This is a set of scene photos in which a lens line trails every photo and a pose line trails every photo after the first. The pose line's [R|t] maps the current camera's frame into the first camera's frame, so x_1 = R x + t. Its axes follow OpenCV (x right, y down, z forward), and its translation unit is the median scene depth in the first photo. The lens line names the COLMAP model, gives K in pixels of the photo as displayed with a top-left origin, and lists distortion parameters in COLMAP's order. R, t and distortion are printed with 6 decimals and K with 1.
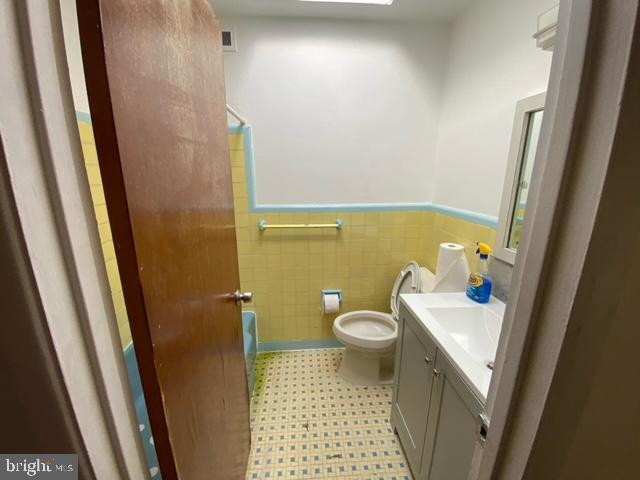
lens RADIAL K [[261.0, 0, 318.4], [0, 261.0, 239.7], [0, 0, 1]] dist [0.048297, -0.036792]
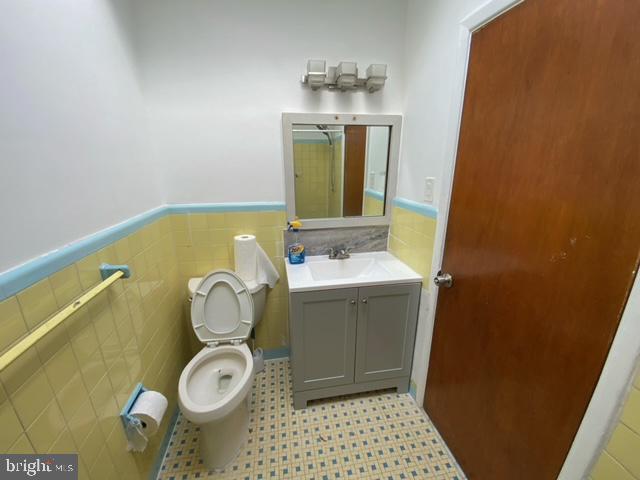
lens RADIAL K [[261.0, 0, 318.4], [0, 261.0, 239.7], [0, 0, 1]] dist [0.048297, -0.036792]
pose [[-0.109703, -0.282090, 0.953095, -0.525165], [0.240762, 0.922786, 0.300832, -0.210528], [-0.964365, 0.262471, -0.033316, 0.752819]]
